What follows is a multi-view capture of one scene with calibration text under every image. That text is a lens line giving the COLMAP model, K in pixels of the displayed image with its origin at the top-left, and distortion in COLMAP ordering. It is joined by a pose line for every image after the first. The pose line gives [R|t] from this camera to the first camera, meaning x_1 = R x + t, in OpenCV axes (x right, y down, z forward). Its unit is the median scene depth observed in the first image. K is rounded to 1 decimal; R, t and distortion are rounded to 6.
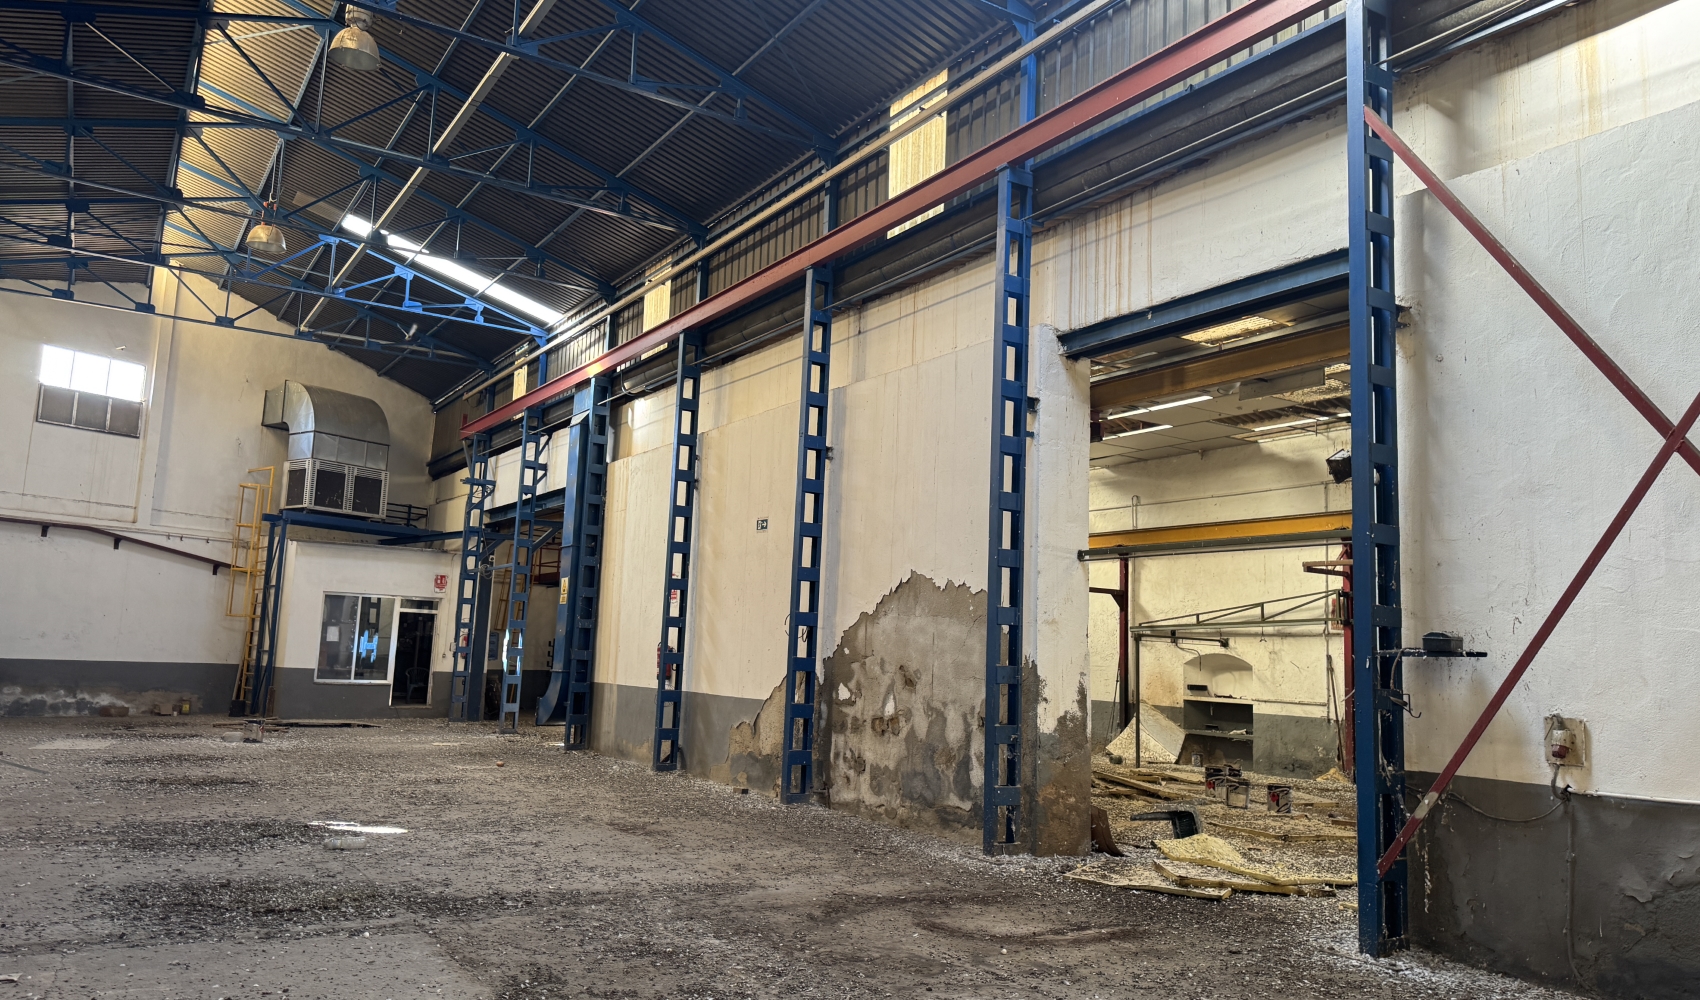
lens RADIAL K [[1216.2, 0, 851.3], [0, 1216.2, 500.6], [0, 0, 1]] dist [0.112603, -0.121104]
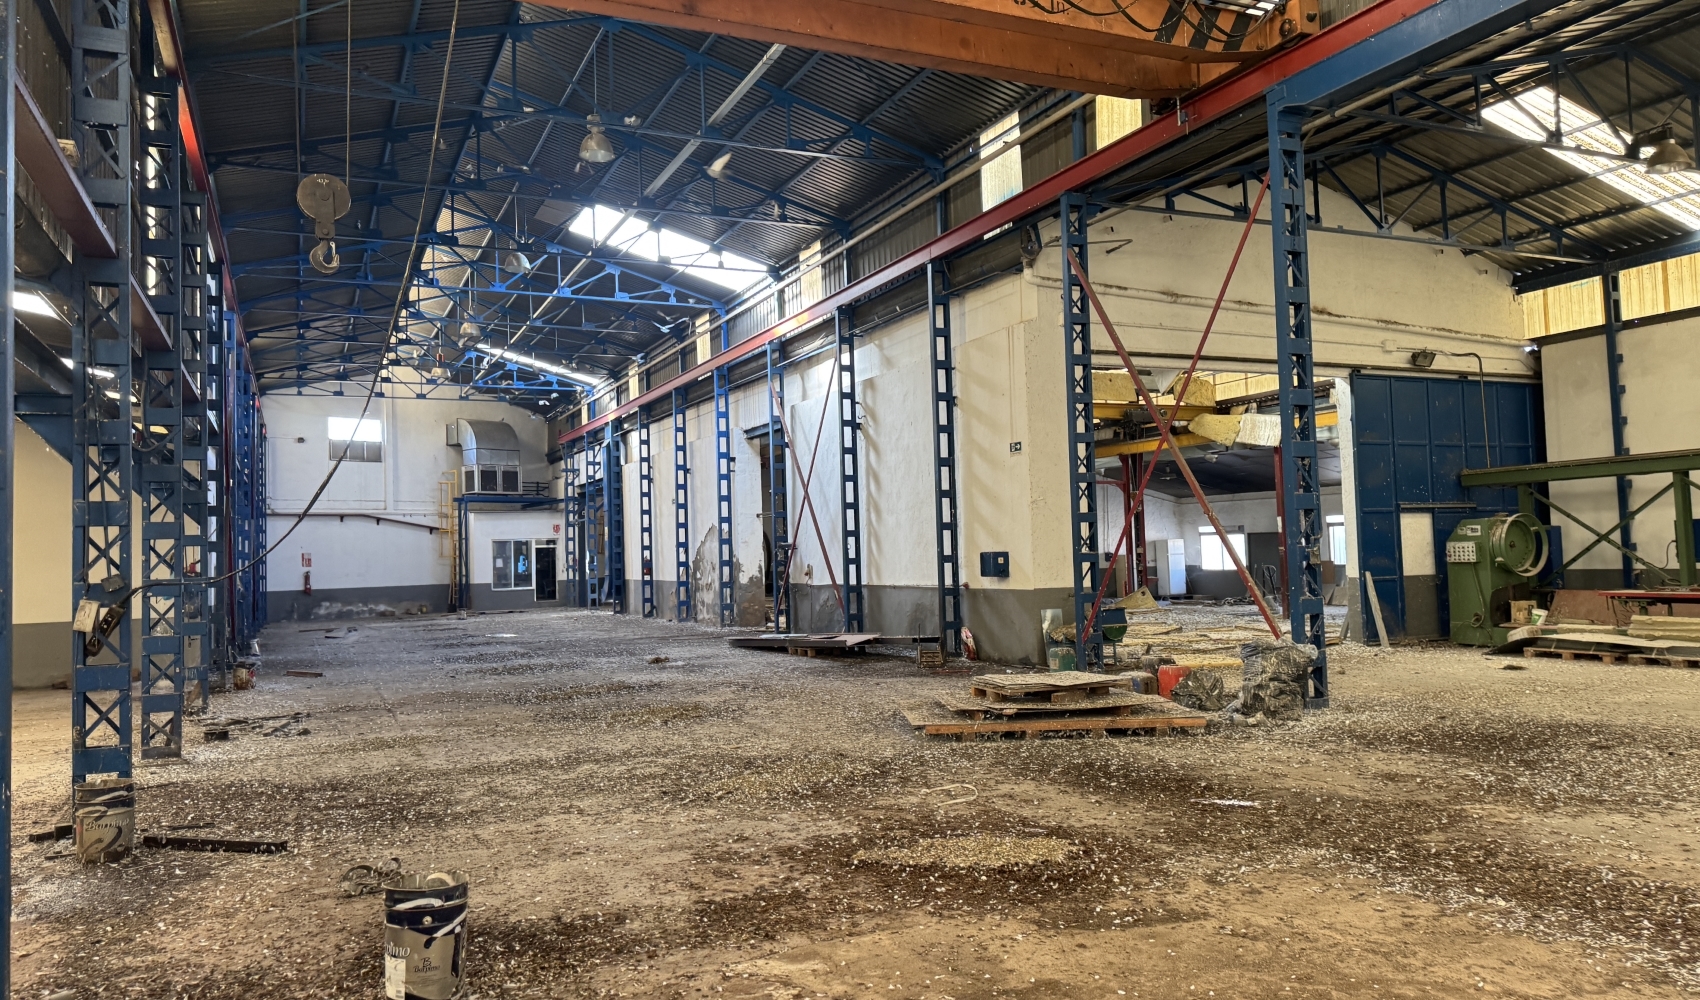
lens RADIAL K [[1216.2, 0, 860.9], [0, 1216.2, 500.4], [0, 0, 1]] dist [0.112603, -0.121104]
pose [[0.989603, -0.075947, -0.122137, 0.319769], [0.085824, 0.993272, 0.077745, -0.074833], [0.115411, -0.087419, 0.989464, -0.679848]]
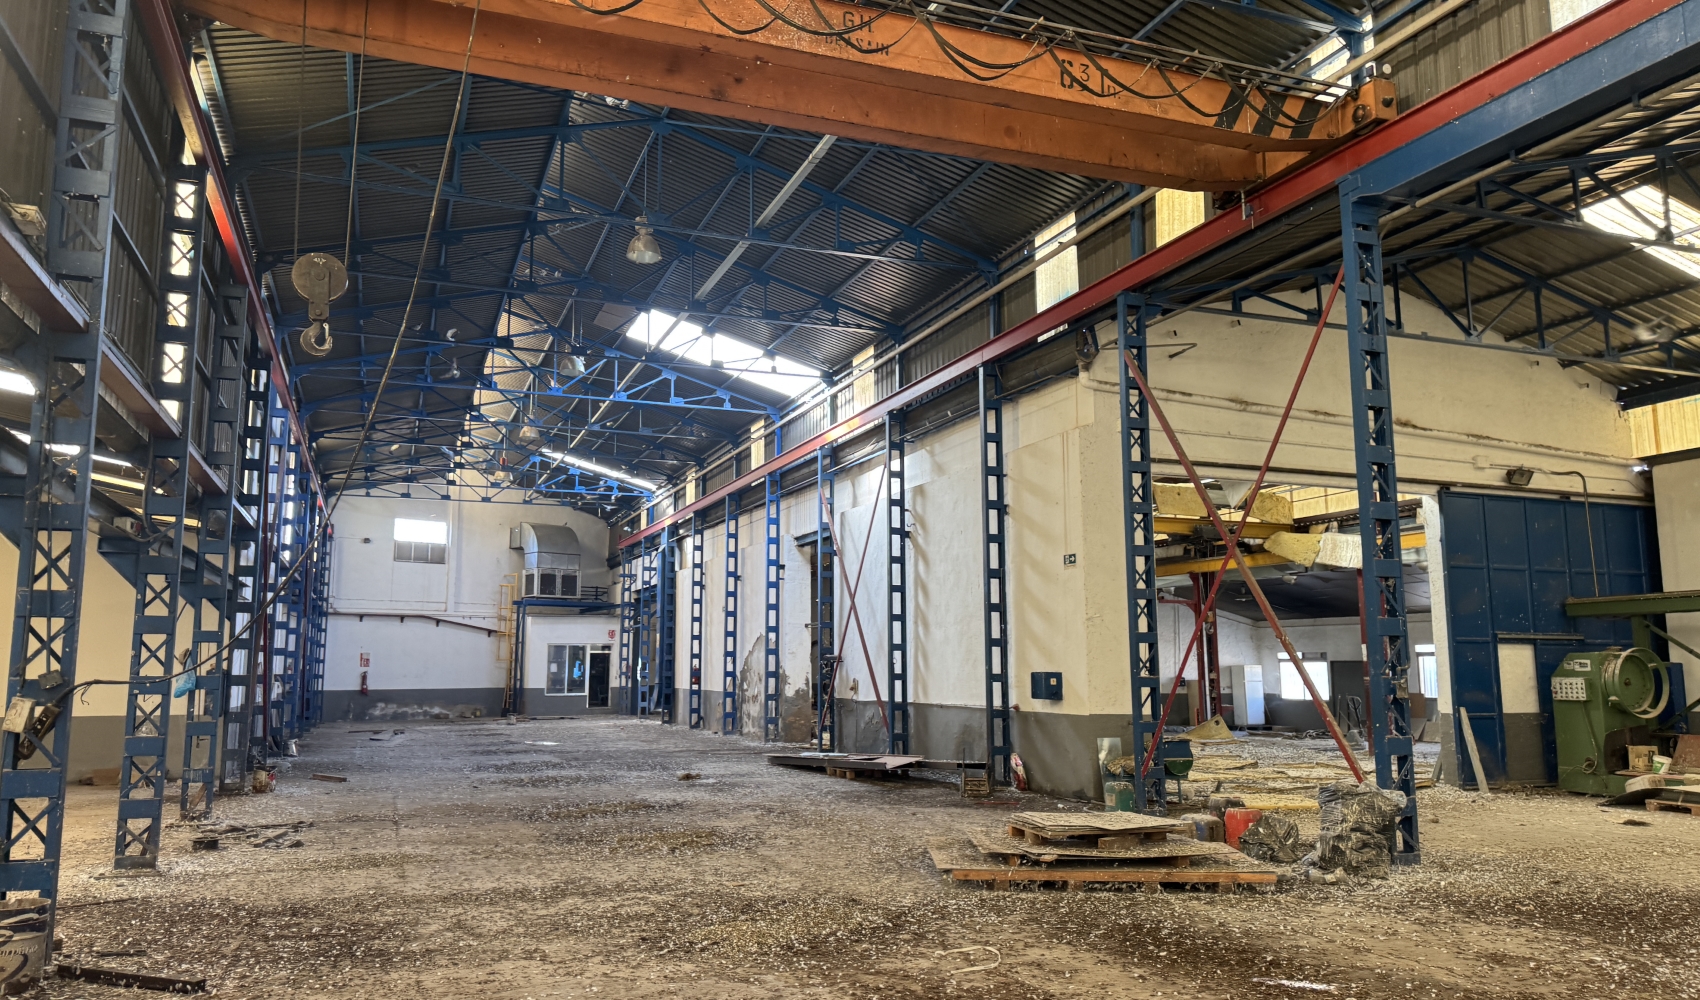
lens RADIAL K [[1216.2, 0, 839.6], [0, 1216.2, 502.1], [0, 0, 1]] dist [0.112603, -0.121104]
pose [[0.979605, -0.067646, -0.189206, 0.329979], [0.065294, 0.997692, -0.018641, -0.069528], [0.190030, 0.005907, 0.981761, -0.641840]]
